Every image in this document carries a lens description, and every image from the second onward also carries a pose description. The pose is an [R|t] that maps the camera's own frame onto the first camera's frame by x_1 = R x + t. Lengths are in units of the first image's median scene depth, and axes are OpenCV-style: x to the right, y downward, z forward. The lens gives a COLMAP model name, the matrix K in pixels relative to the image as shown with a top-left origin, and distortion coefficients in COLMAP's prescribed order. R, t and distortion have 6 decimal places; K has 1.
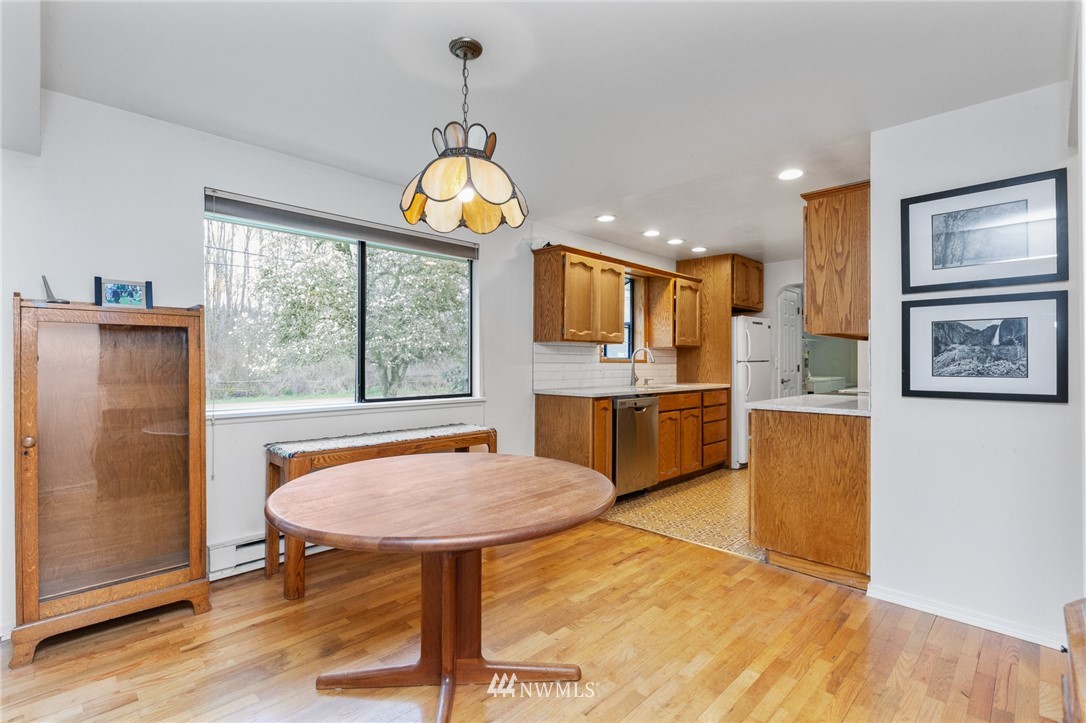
lens RADIAL K [[507.2, 0, 546.8], [0, 507.2, 358.1], [0, 0, 1]] dist [-0.001352, -0.000664]
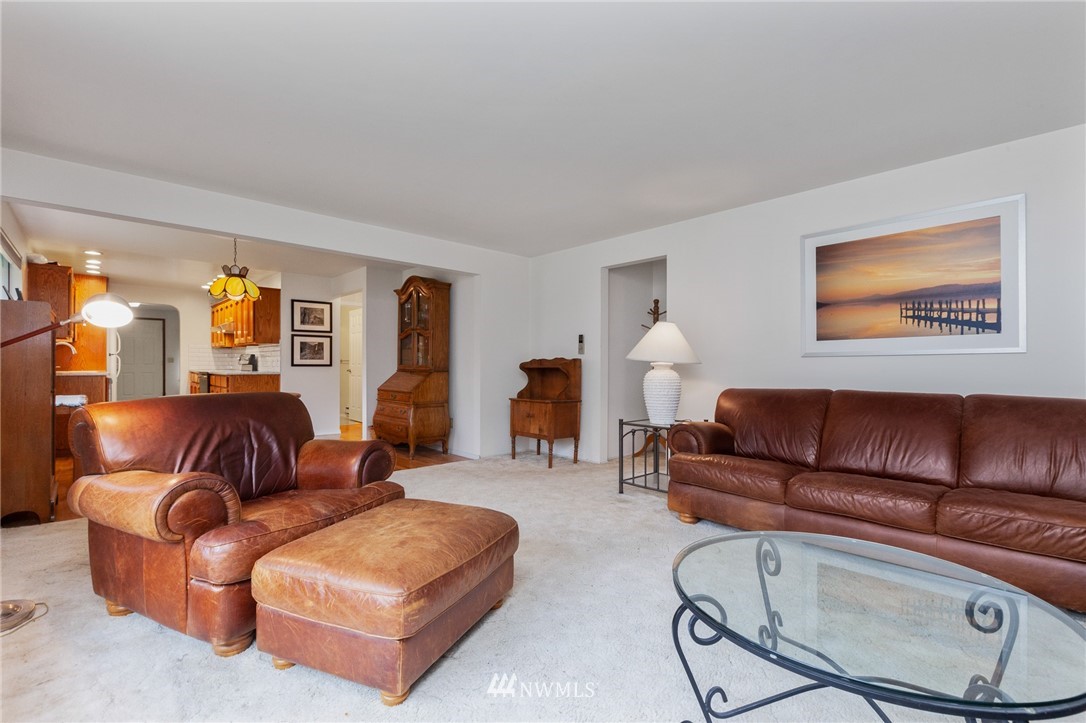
lens RADIAL K [[487.0, 0, 538.2], [0, 487.0, 364.7], [0, 0, 1]] dist [0.003267, 0.000248]
pose [[0.051418, -0.002473, 0.998674, -0.952169], [-0.010078, 0.999945, 0.002995, 0.019656], [-0.998626, -0.010218, 0.051390, -0.264871]]
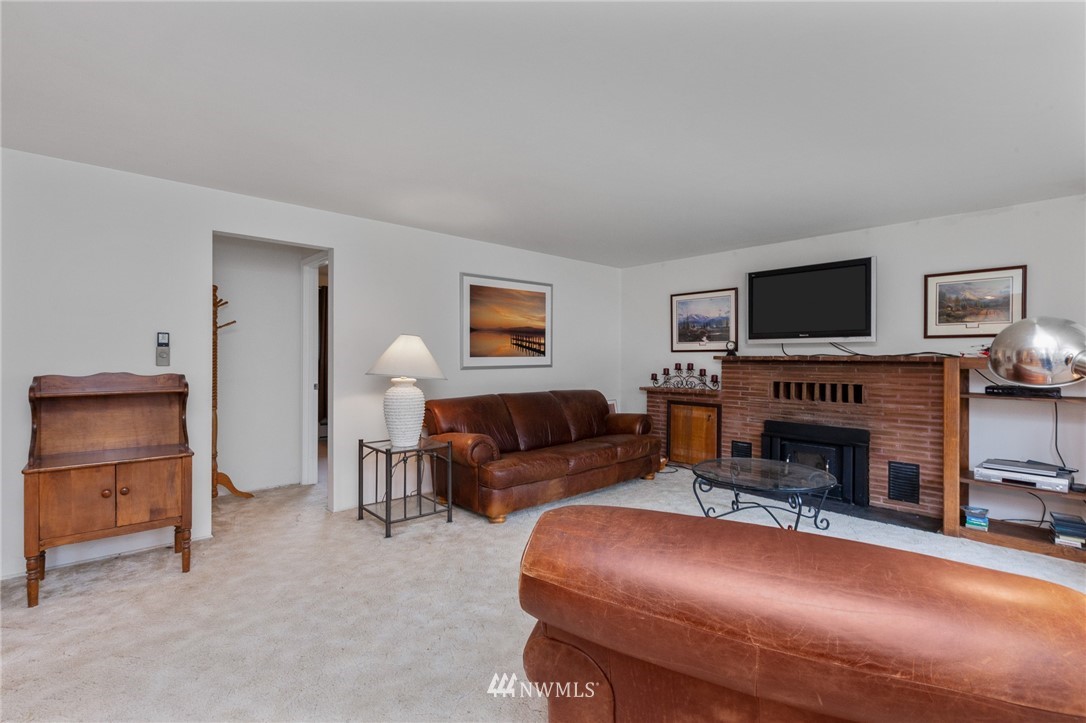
lens RADIAL K [[487.0, 0, 538.2], [0, 487.0, 364.7], [0, 0, 1]] dist [0.003267, 0.000248]
pose [[-0.997926, -0.010012, 0.063581, -0.433309], [-0.009522, 0.999923, 0.008016, -0.010119], [-0.063657, 0.007394, -0.997944, 0.251597]]
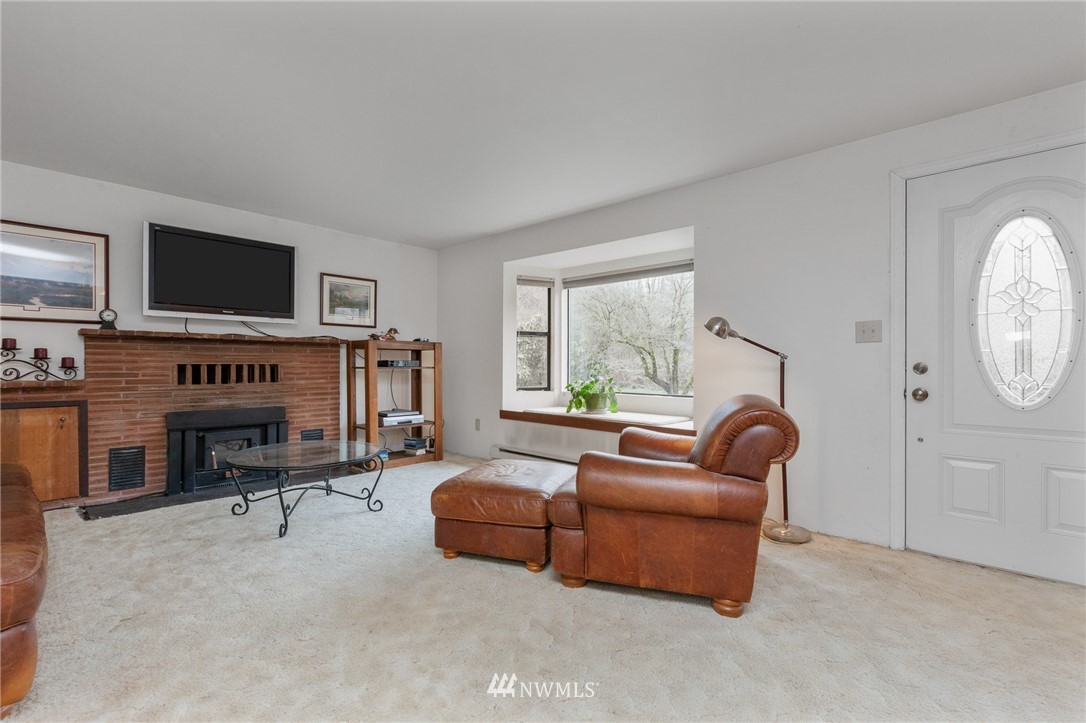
lens RADIAL K [[487.0, 0, 538.2], [0, 487.0, 364.7], [0, 0, 1]] dist [0.003267, 0.000248]
pose [[0.009760, -0.002576, -0.999949, -0.069199], [0.000641, 0.999996, -0.002570, 0.026567], [0.999952, -0.000616, 0.009761, -0.129546]]
